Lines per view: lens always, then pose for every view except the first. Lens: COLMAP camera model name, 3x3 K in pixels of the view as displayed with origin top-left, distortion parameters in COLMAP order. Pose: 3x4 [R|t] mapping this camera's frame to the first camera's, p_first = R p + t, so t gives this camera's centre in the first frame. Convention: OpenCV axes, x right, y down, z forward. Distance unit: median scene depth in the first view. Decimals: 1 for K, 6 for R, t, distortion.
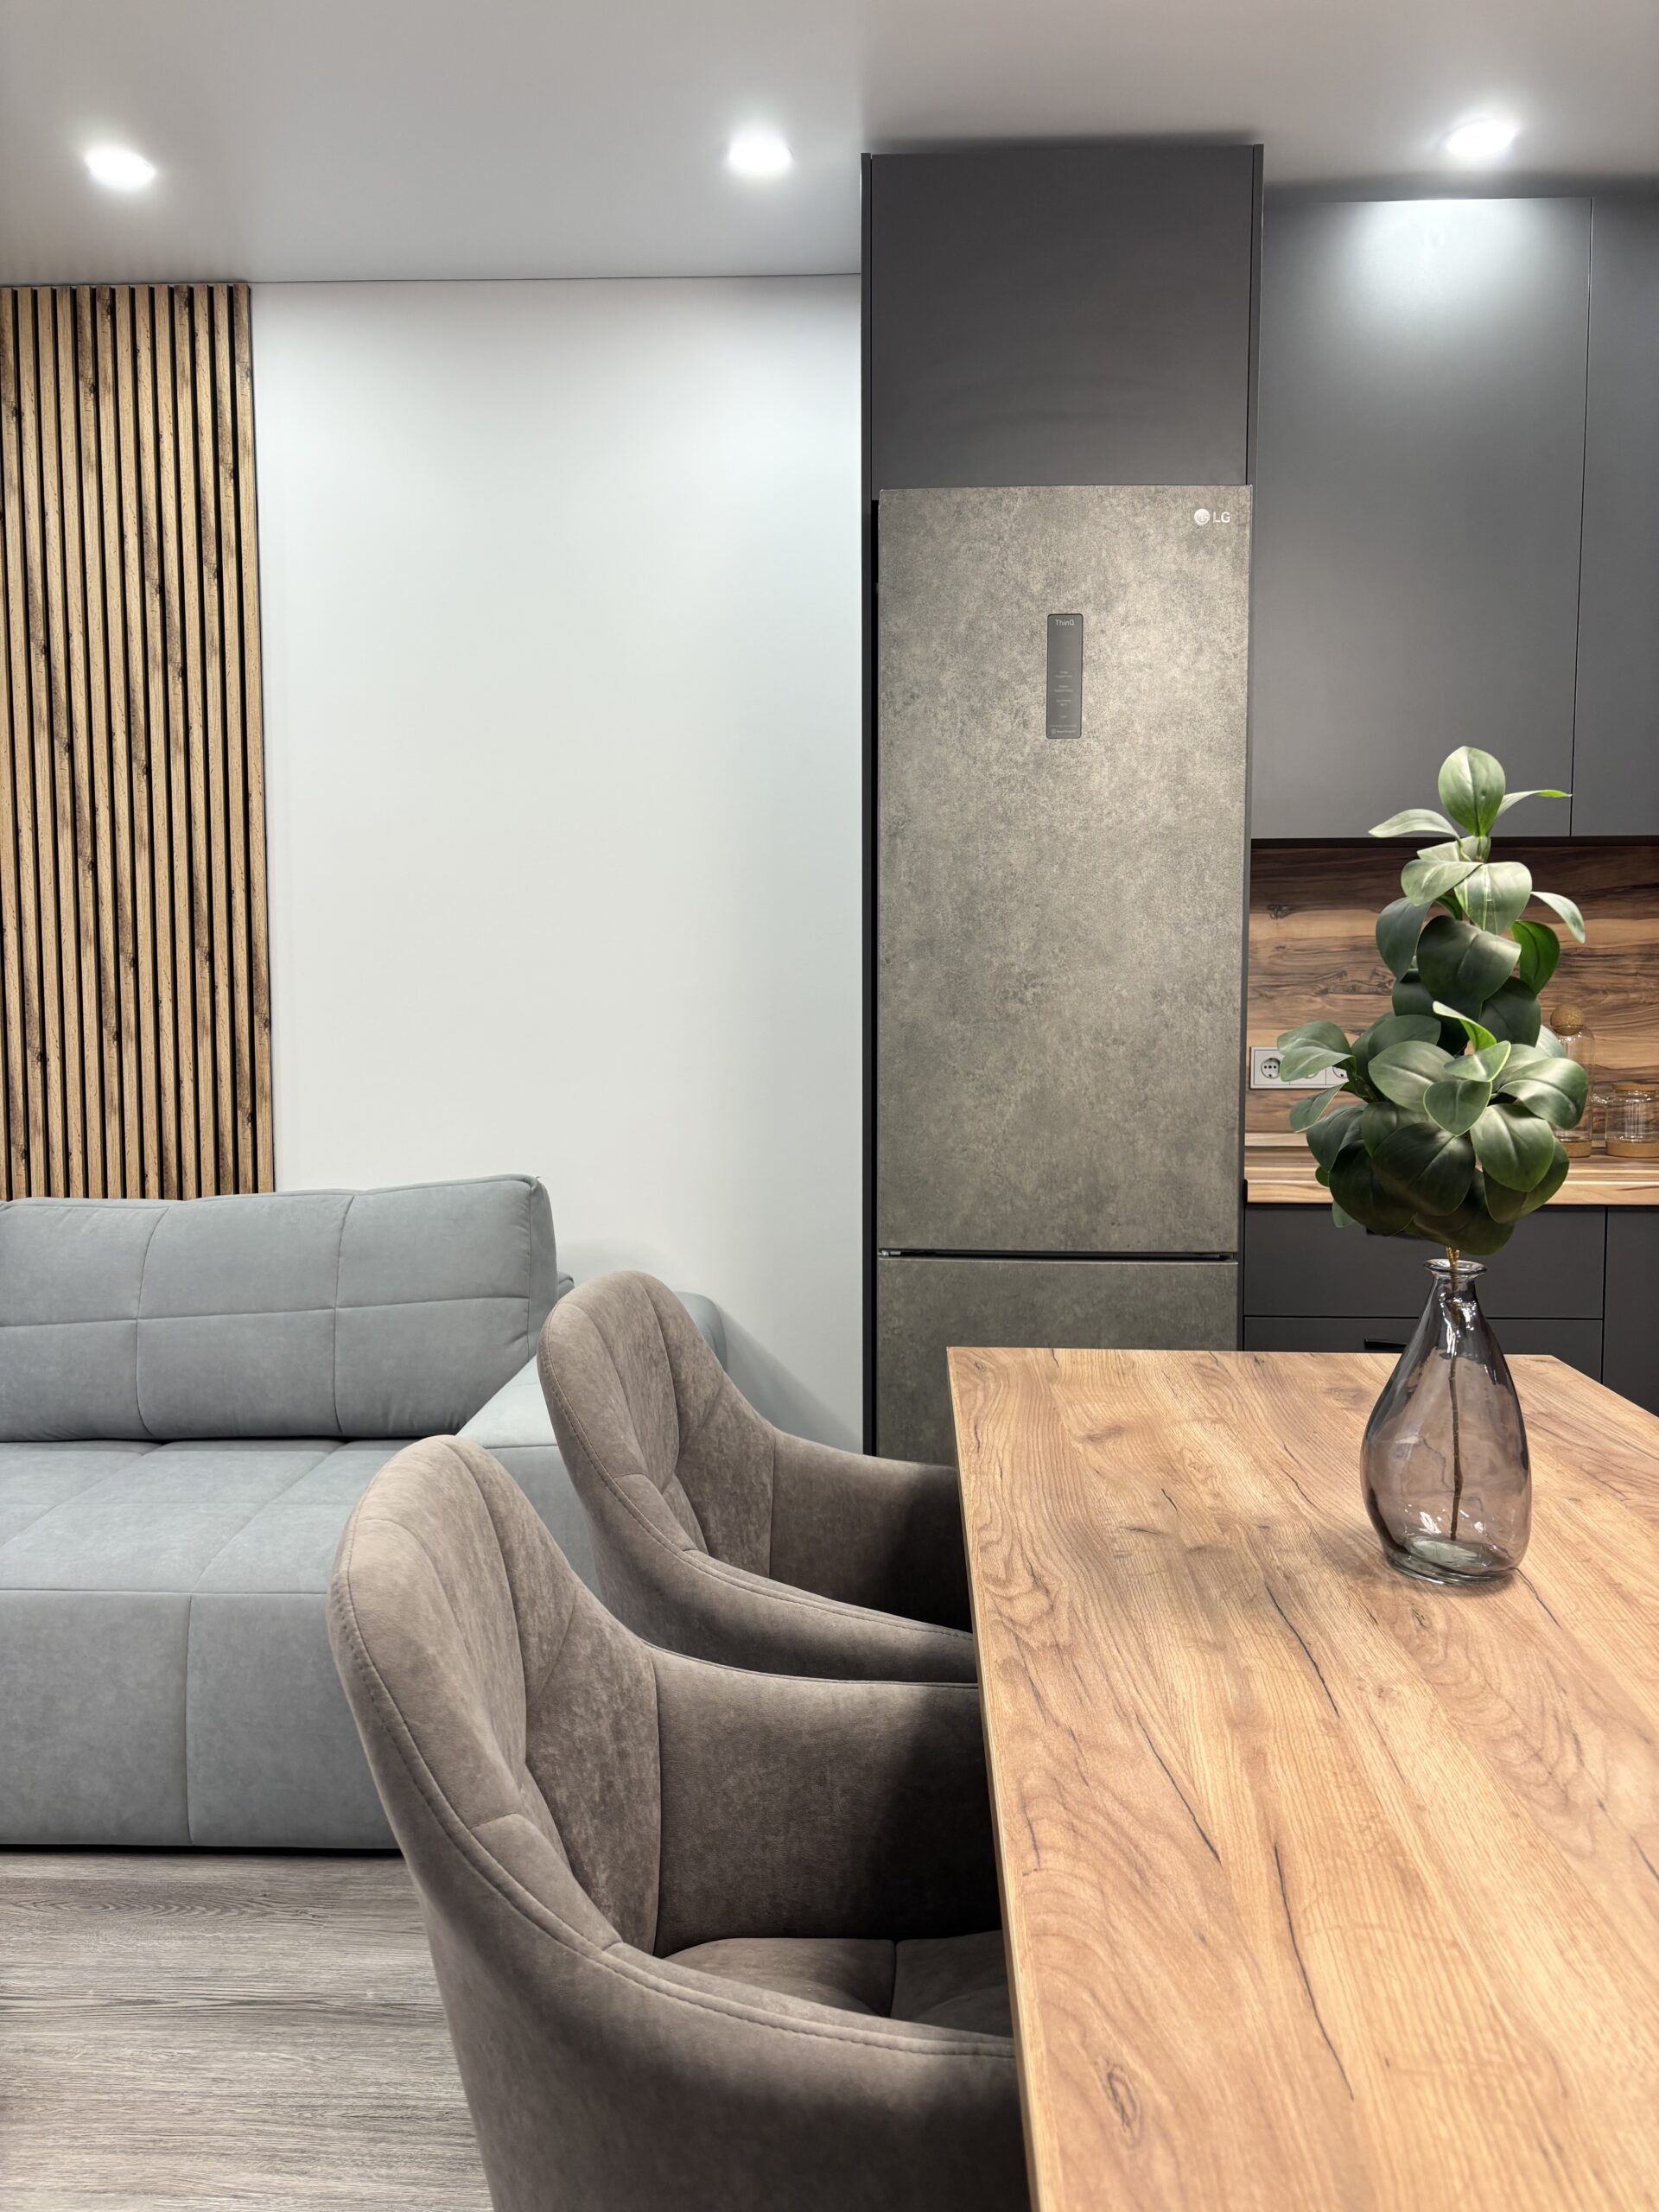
lens RADIAL K [[1676.0, 0, 822.6], [0, 1676.0, 1113.1], [0, 0, 1]] dist [0.037984, -0.065466]
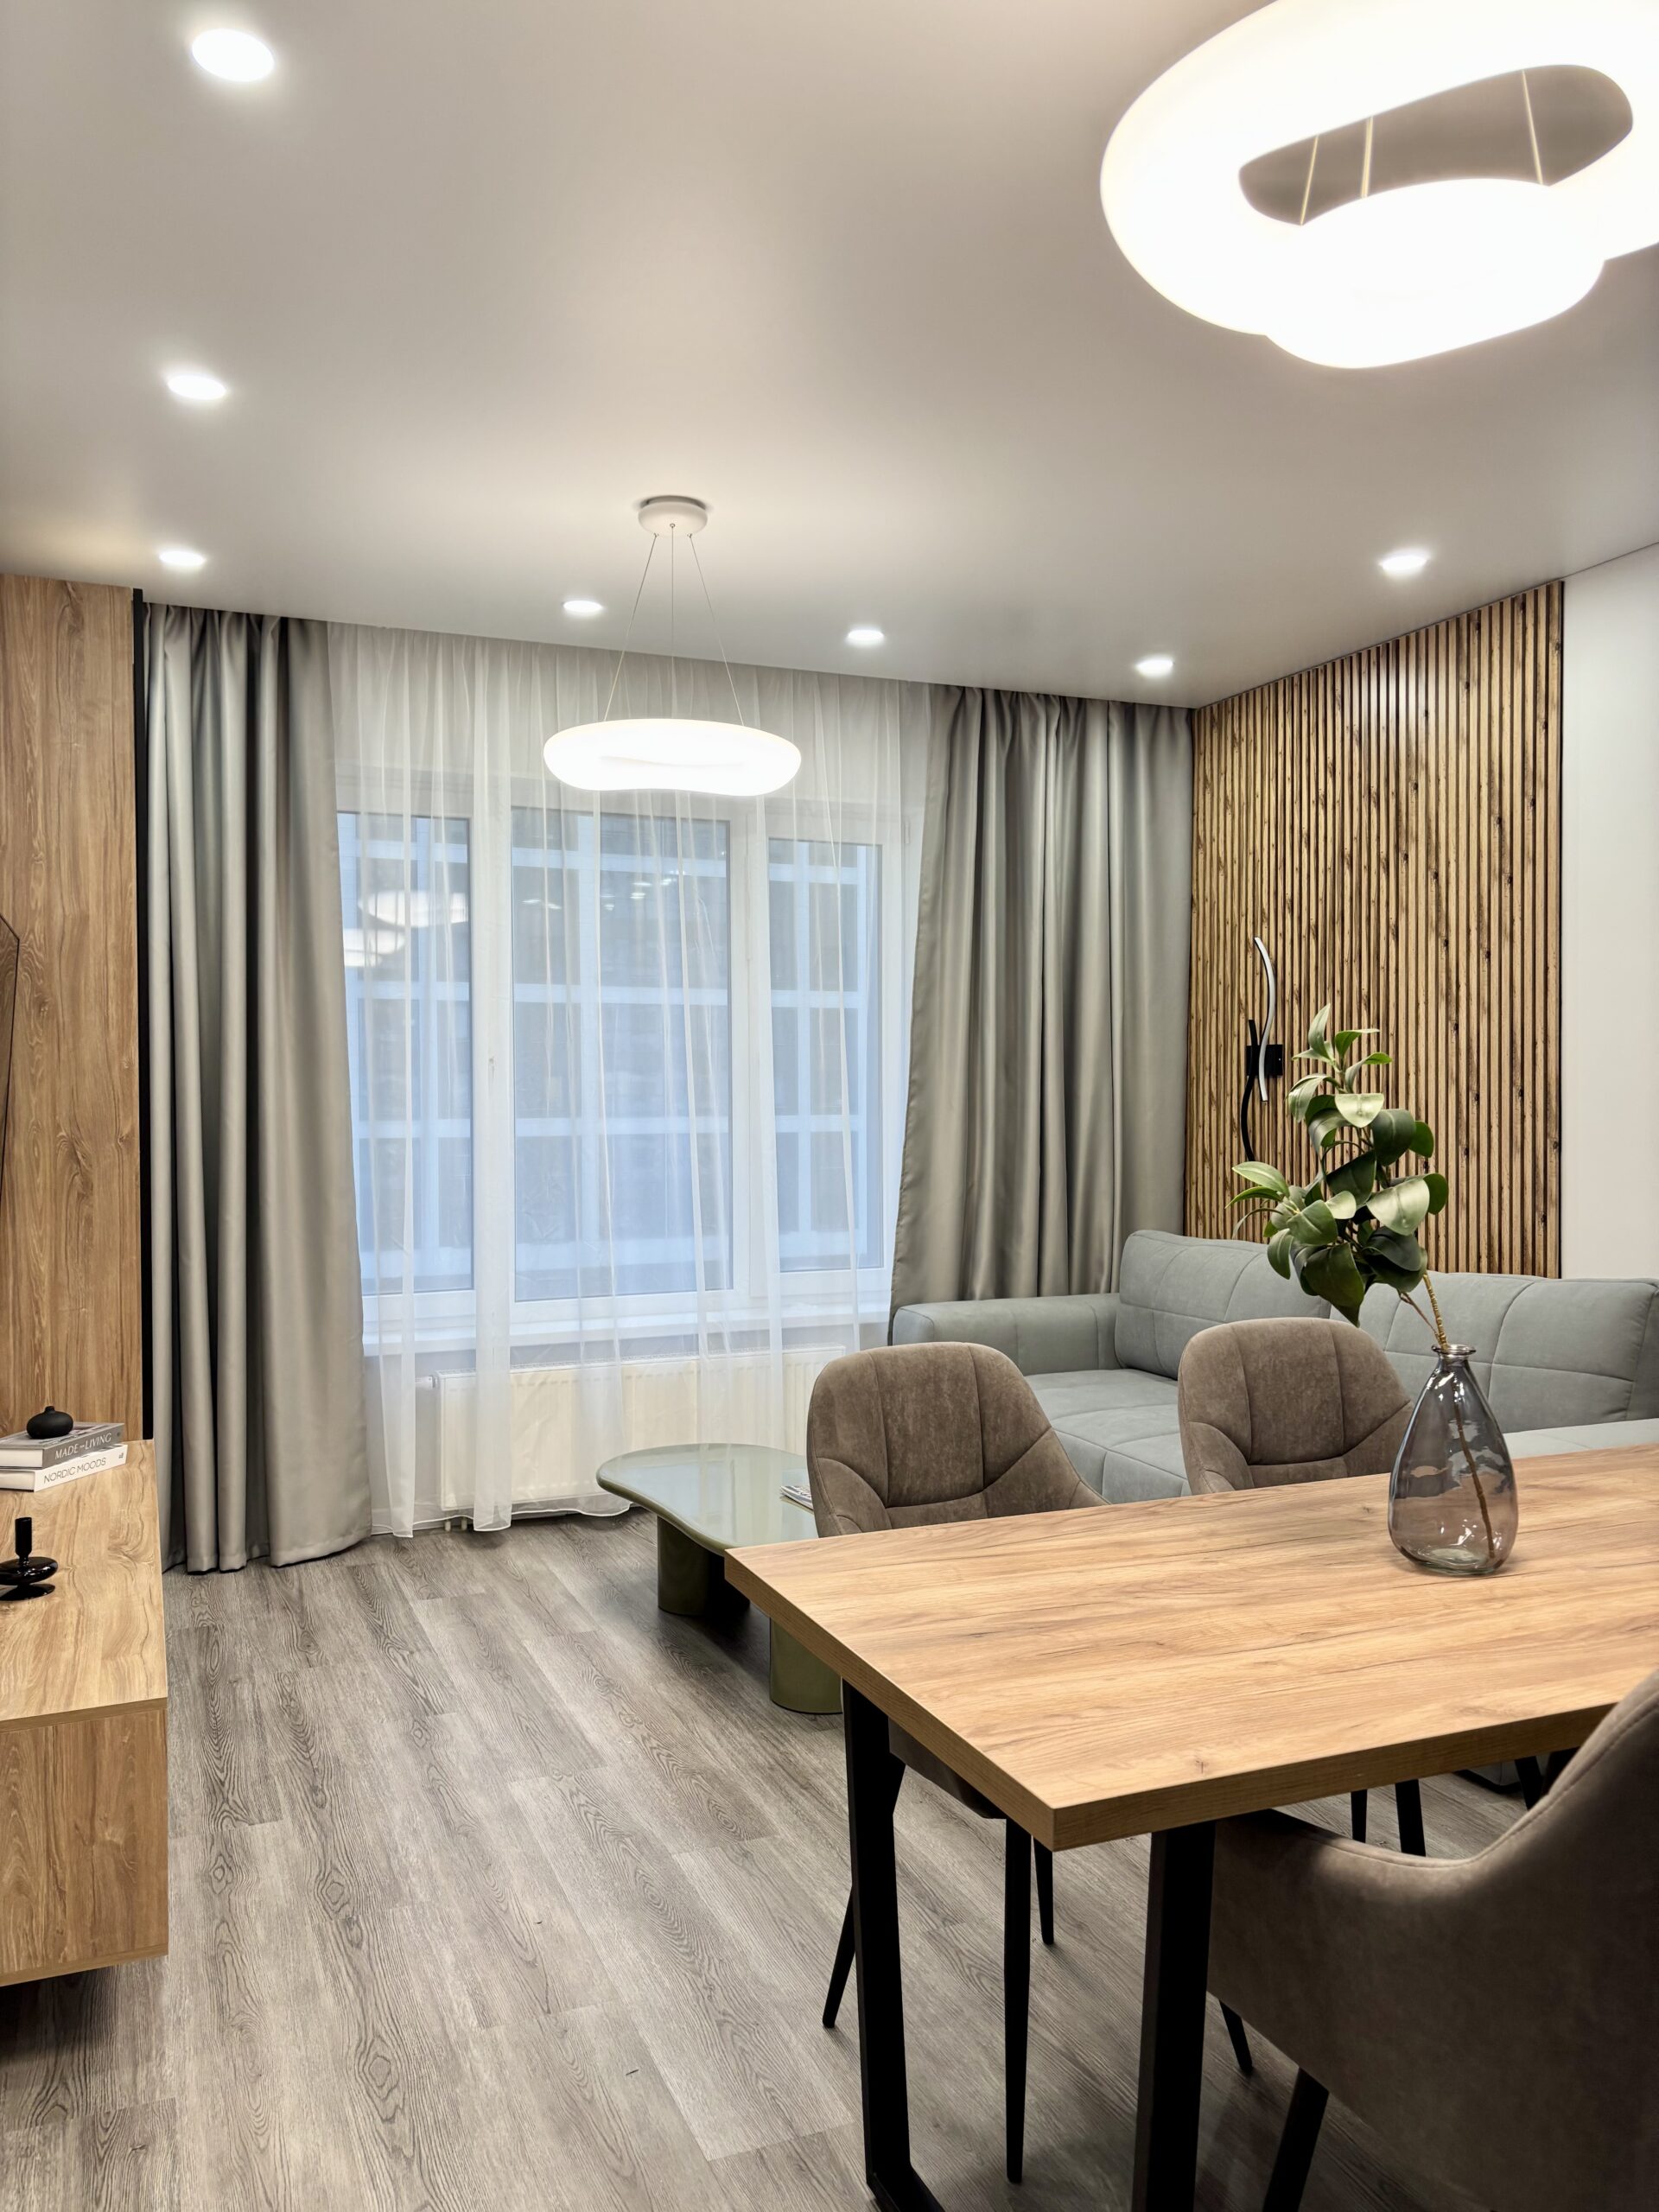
lens RADIAL K [[1676.0, 0, 822.6], [0, 1676.0, 1113.1], [0, 0, 1]] dist [0.037984, -0.065466]
pose [[0.427347, 0.011896, -0.904009, 0.769758], [-0.064125, 0.997794, -0.017183, -0.027299], [0.901811, 0.065312, 0.427168, -0.057514]]
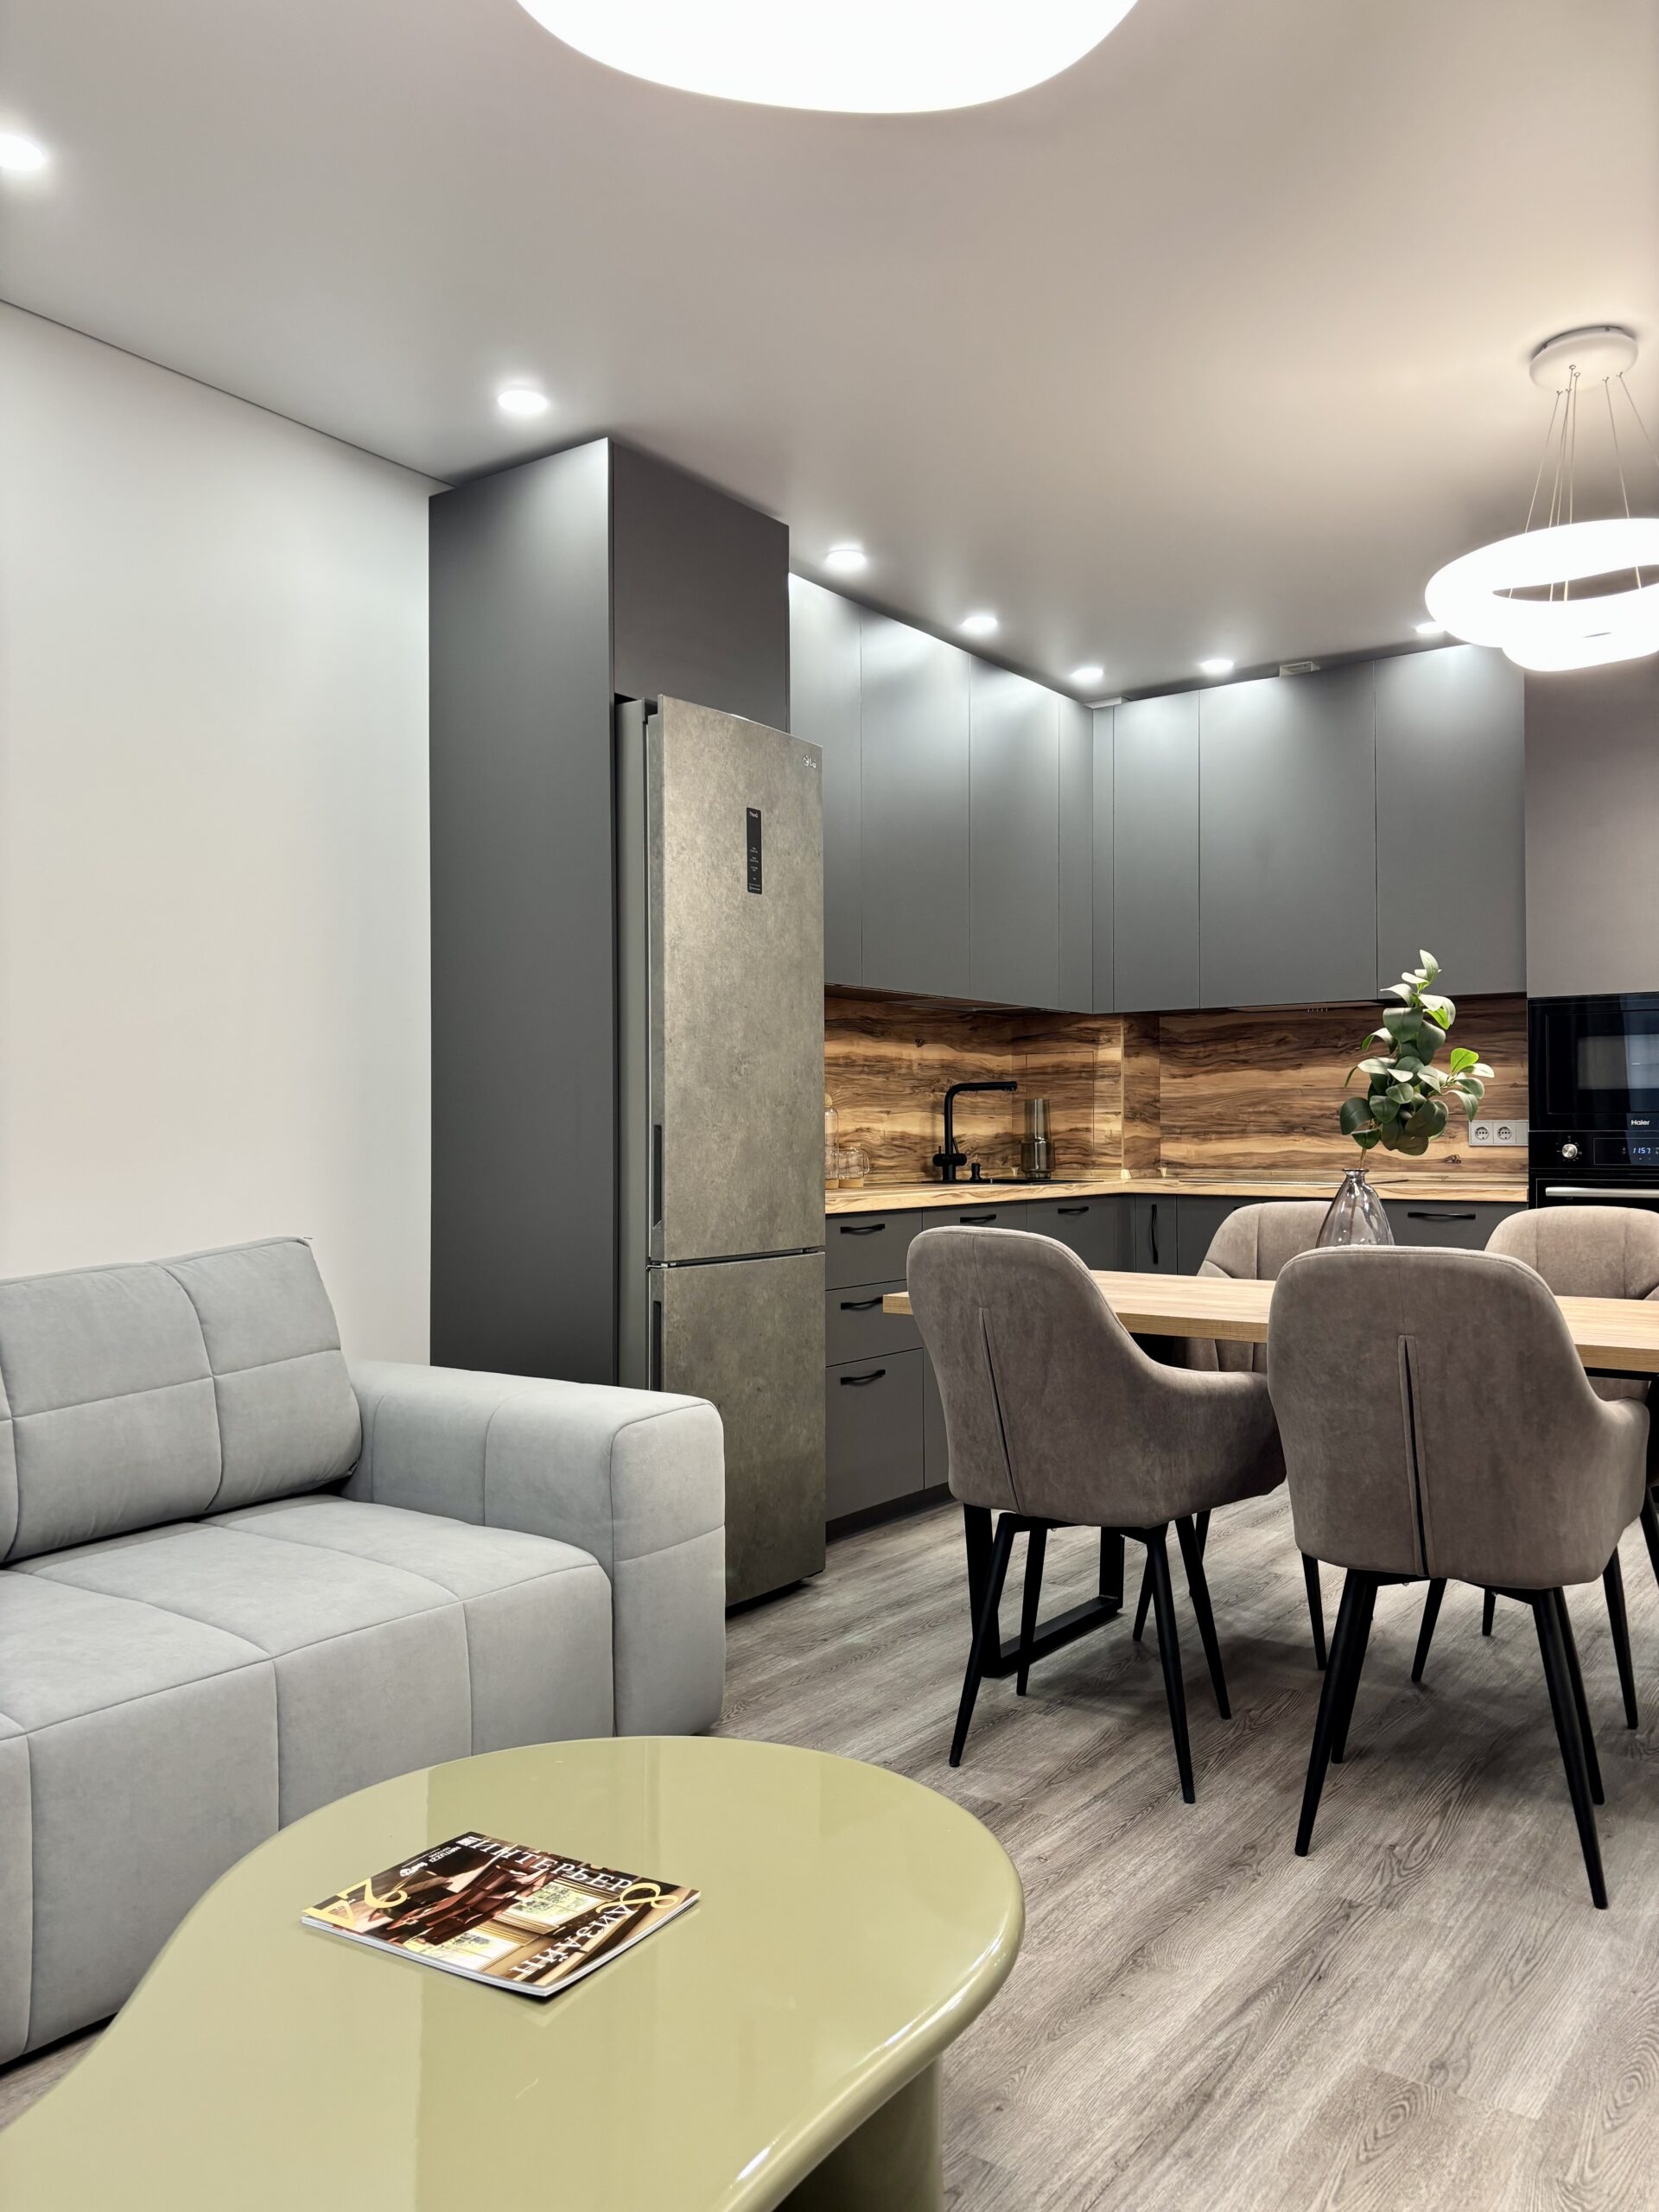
lens RADIAL K [[1676.0, 0, 822.6], [0, 1676.0, 1113.1], [0, 0, 1]] dist [0.037984, -0.065466]
pose [[0.541674, 0.008779, 0.840543, -1.016217], [0.070281, 0.995971, -0.055694, 0.048319], [-0.837646, 0.089242, 0.538874, 0.193006]]
